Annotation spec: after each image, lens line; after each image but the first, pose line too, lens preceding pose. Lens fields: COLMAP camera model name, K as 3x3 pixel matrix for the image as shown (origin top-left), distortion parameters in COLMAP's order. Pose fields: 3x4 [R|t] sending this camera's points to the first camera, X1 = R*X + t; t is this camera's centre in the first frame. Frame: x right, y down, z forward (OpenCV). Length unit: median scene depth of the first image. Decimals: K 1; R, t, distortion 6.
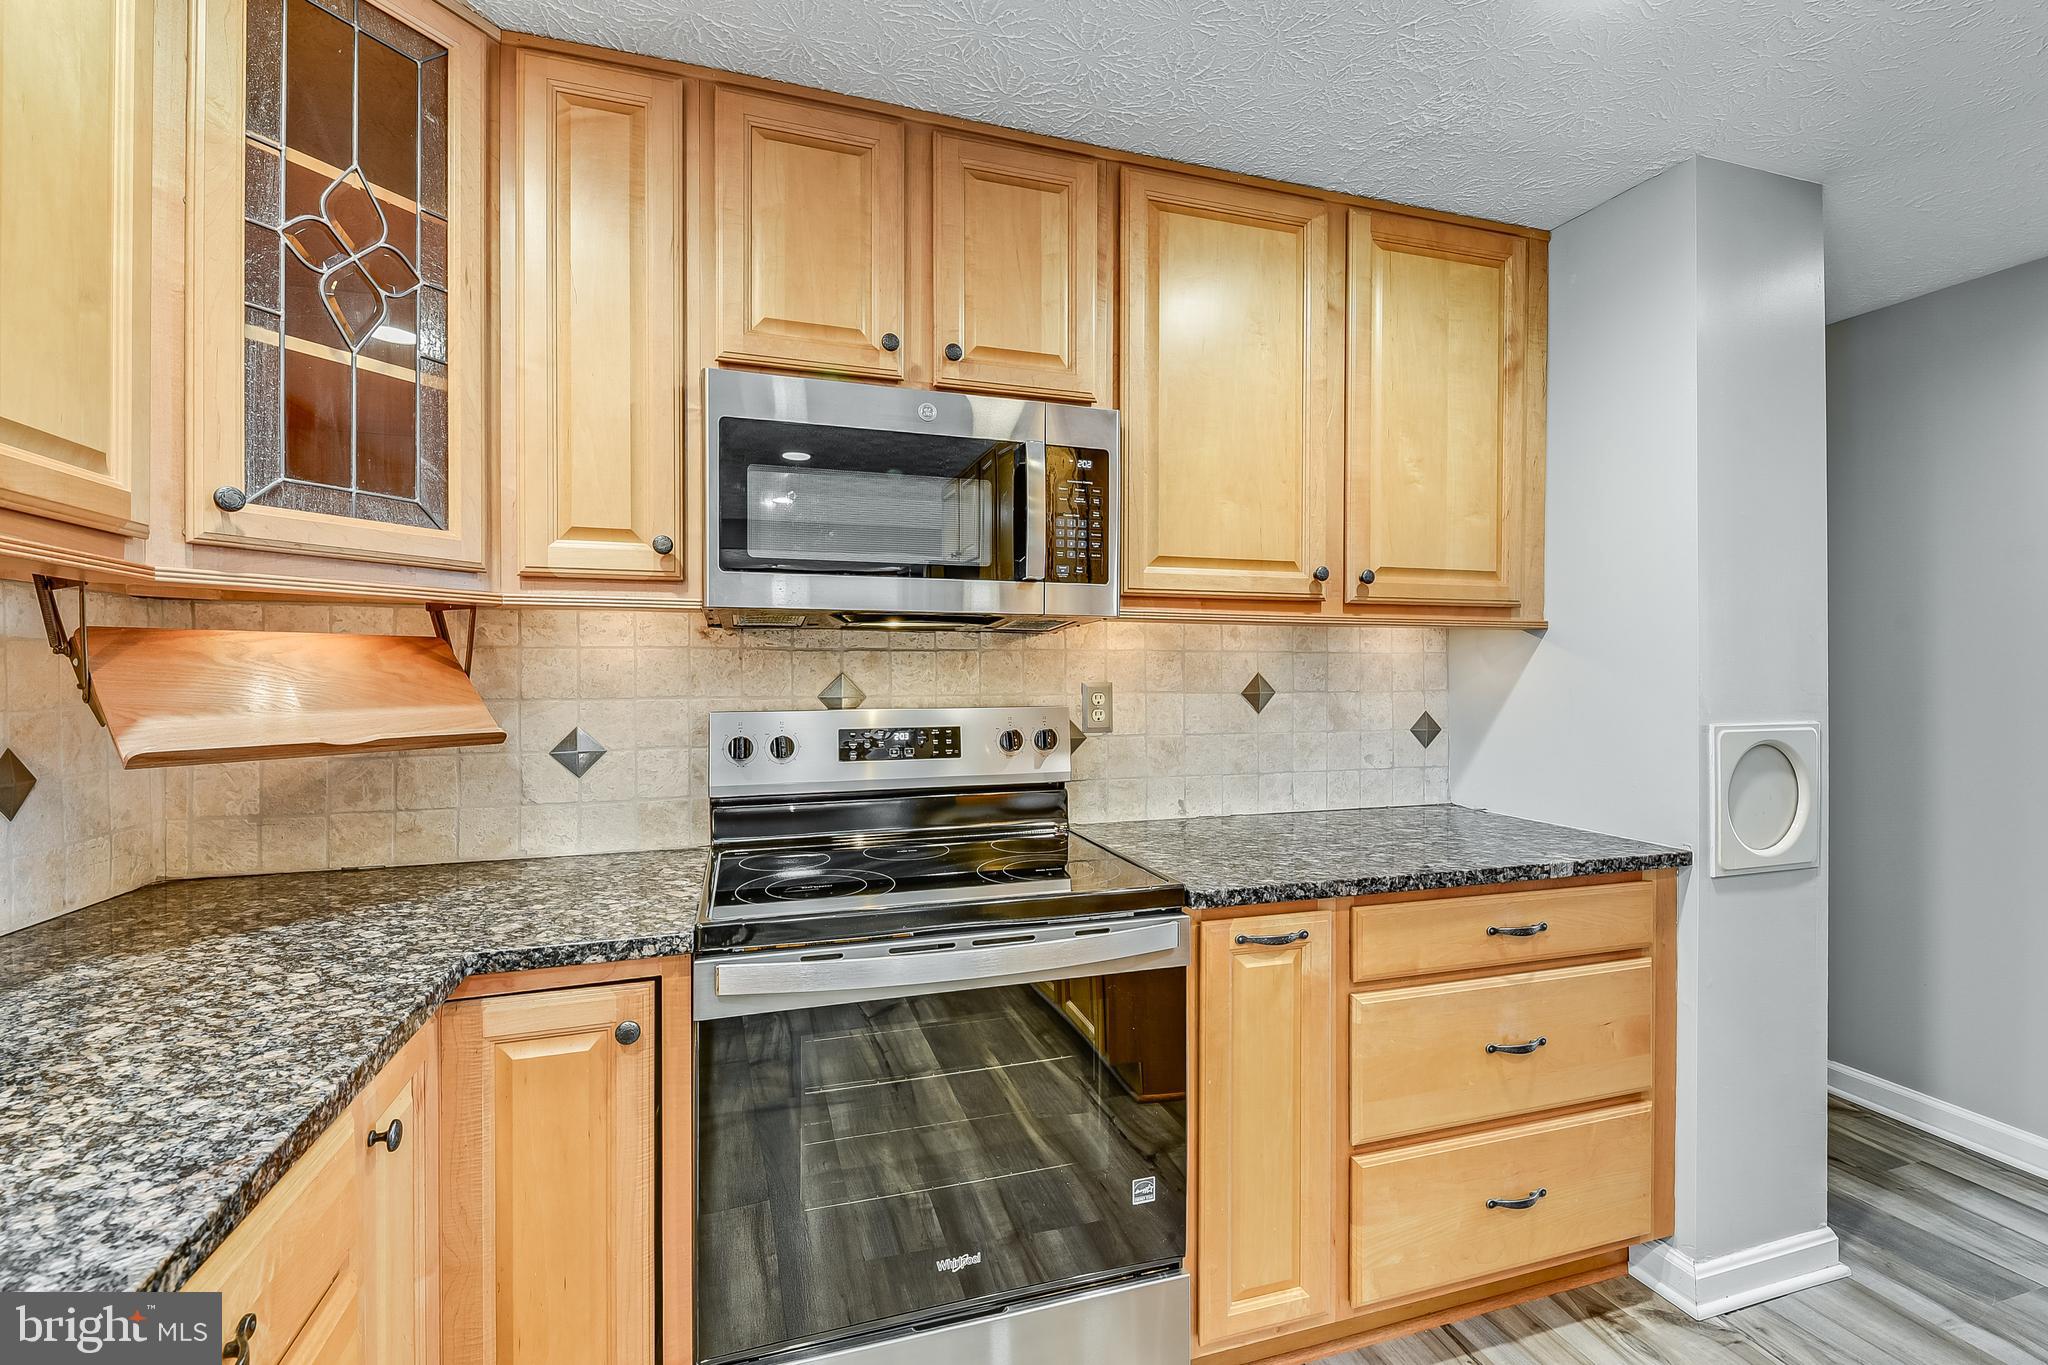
lens RADIAL K [[892.0, 0, 1028.3], [0, 892.0, 683.3], [0, 0, 1]] dist [0.001675, -0.007966]
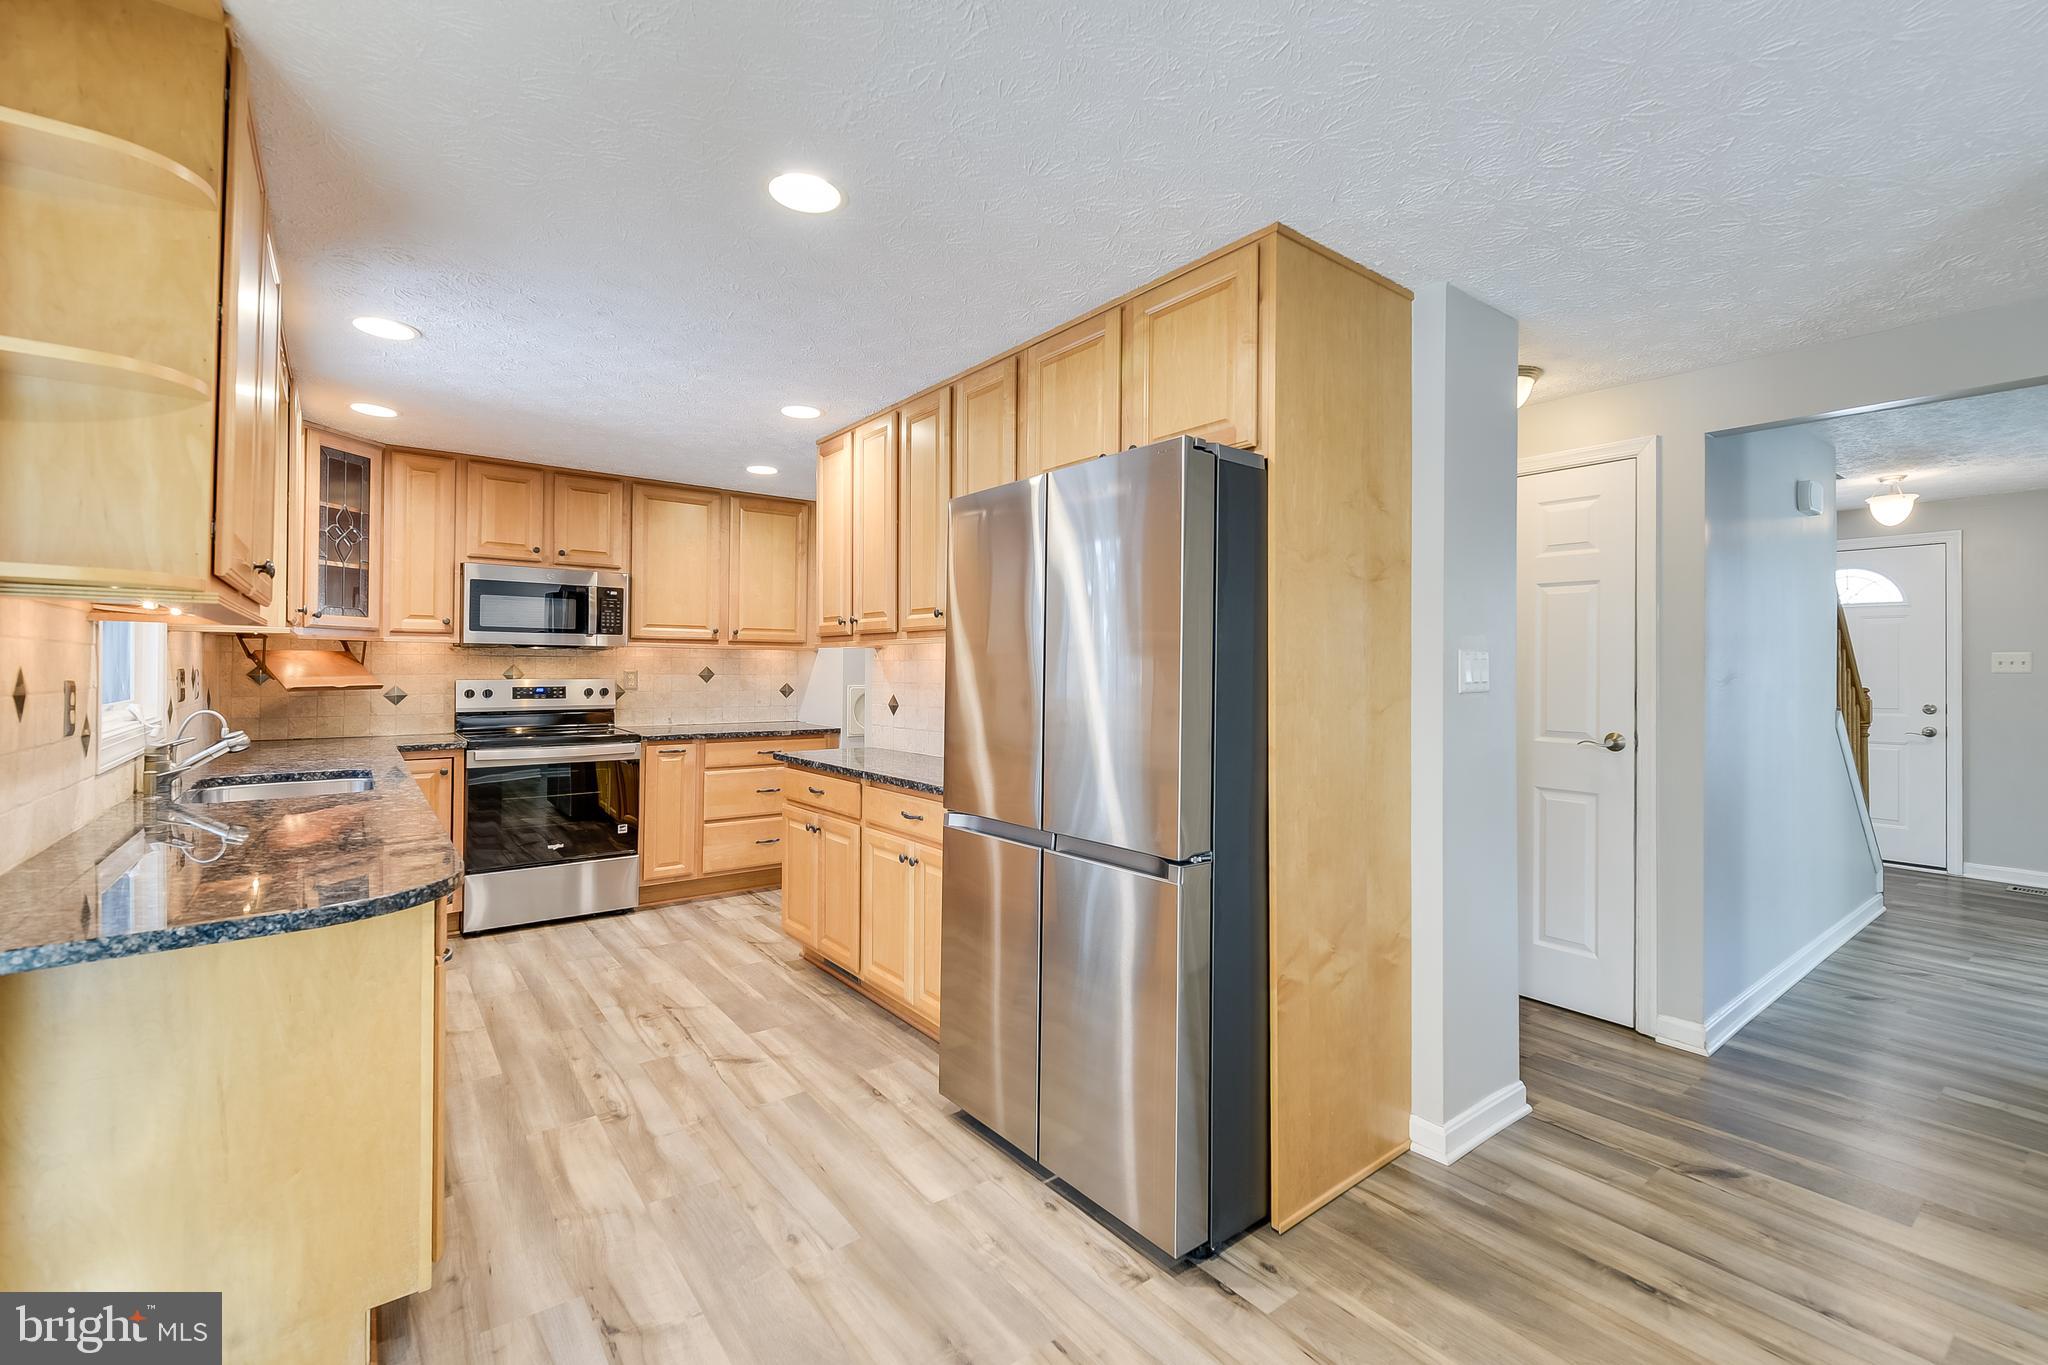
lens RADIAL K [[874.8, 0, 1039.9], [0, 874.8, 663.4], [0, 0, 1]] dist [0.000856, -0.000392]
pose [[0.934771, 0.011673, 0.355058, 0.351858], [-0.008723, 0.999913, -0.009910, -0.005601], [-0.355143, 0.006167, 0.934792, -2.131863]]
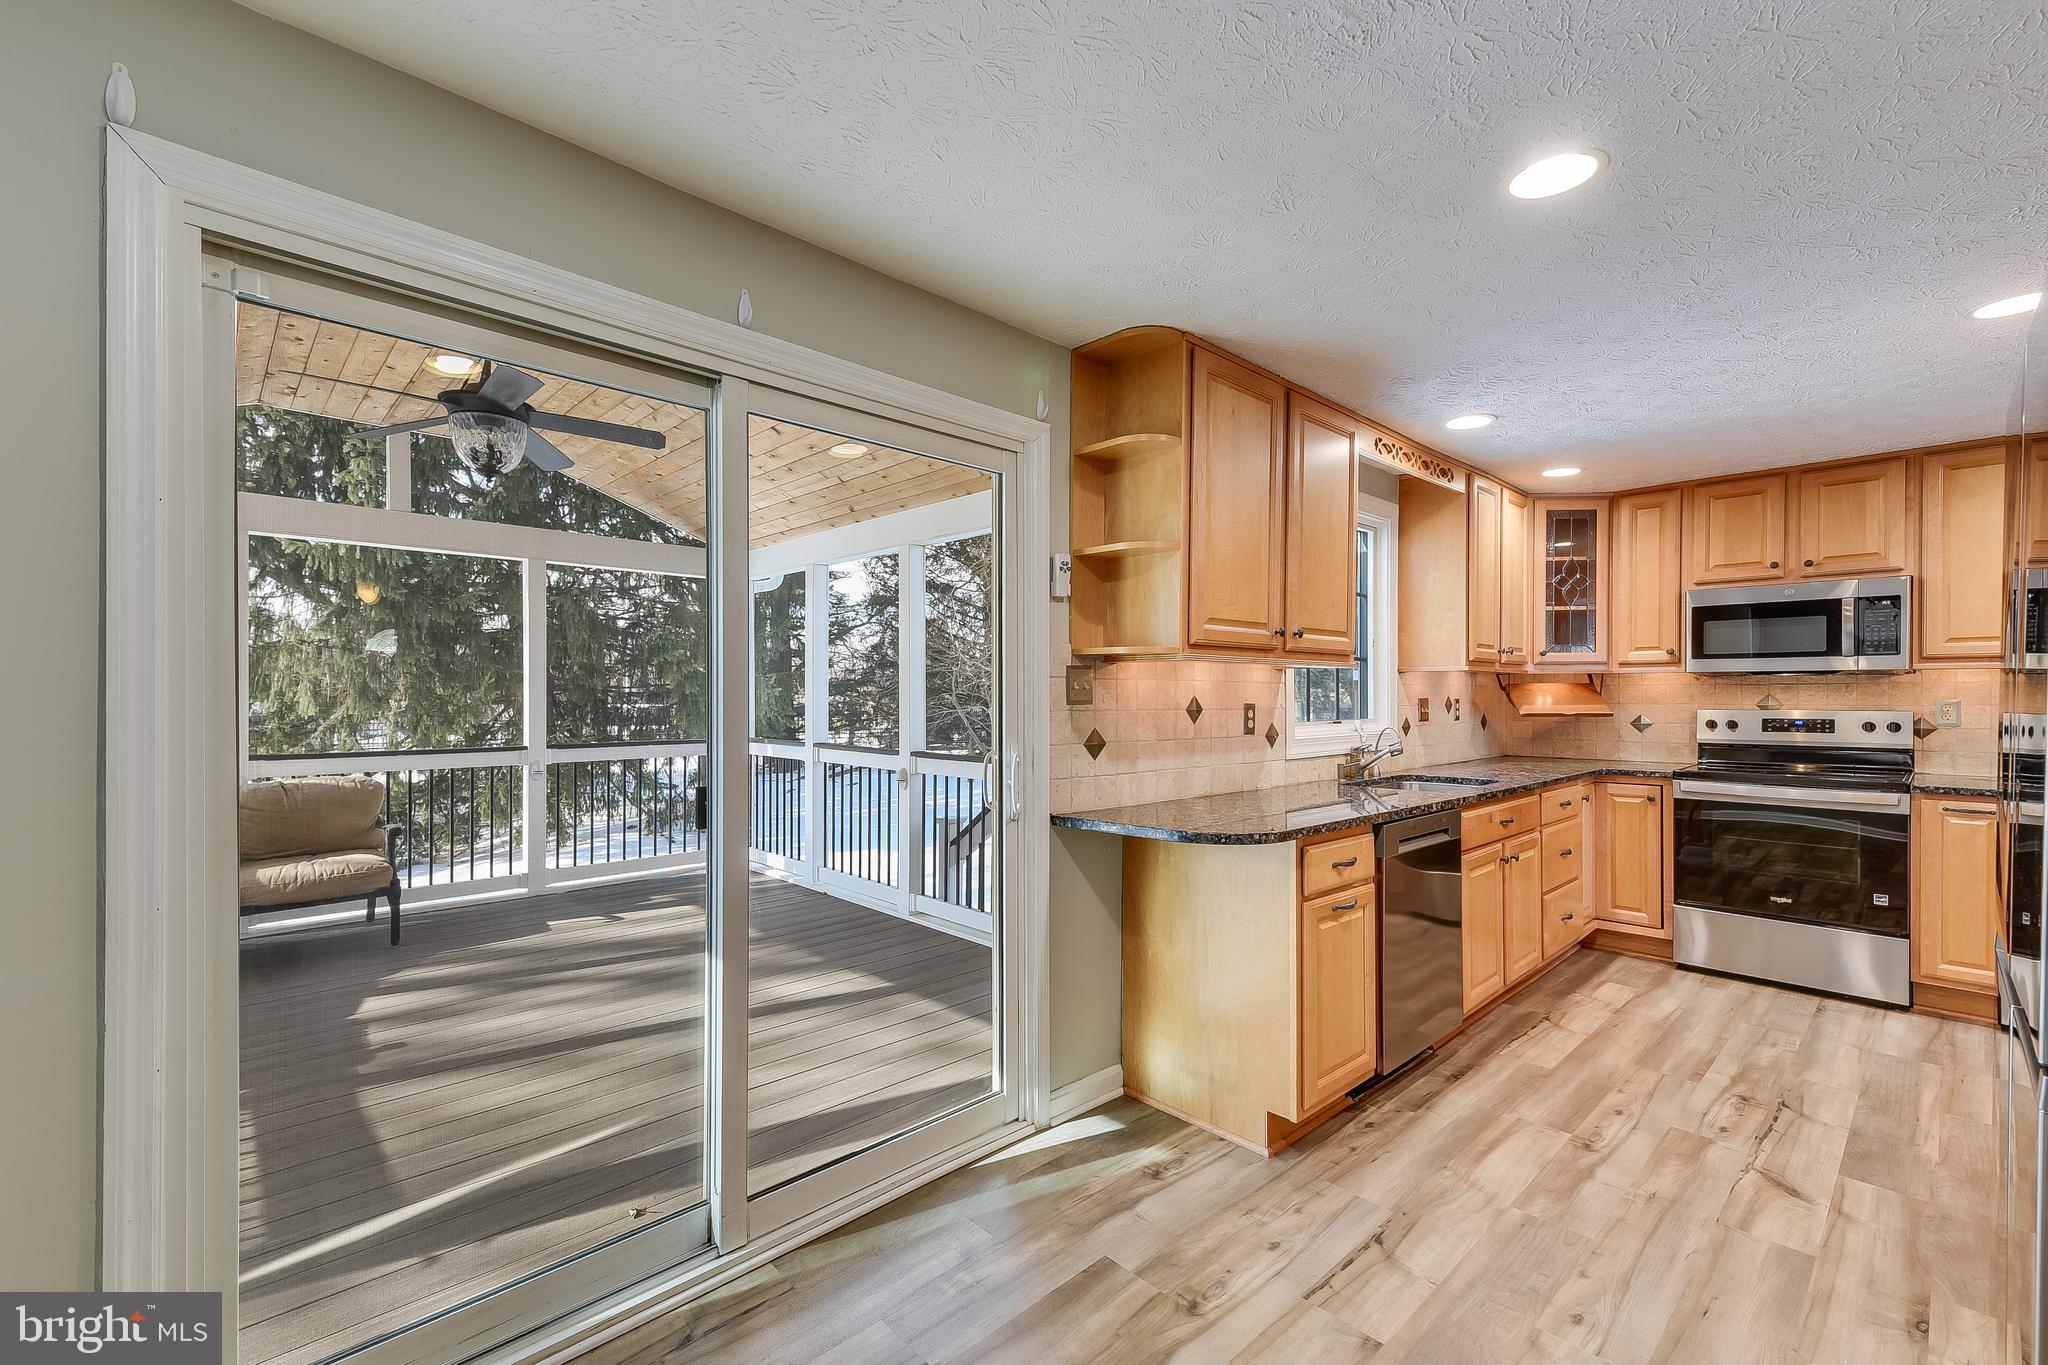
lens RADIAL K [[871.6, 0, 1002.0], [0, 871.6, 692.9], [0, 0, 1]] dist [0.002315, 0.000311]
pose [[0.421992, 0.001066, -0.906599, 1.147799], [-0.005534, 0.999984, -0.001400, -0.001558], [0.906583, 0.005608, 0.421991, -2.001684]]
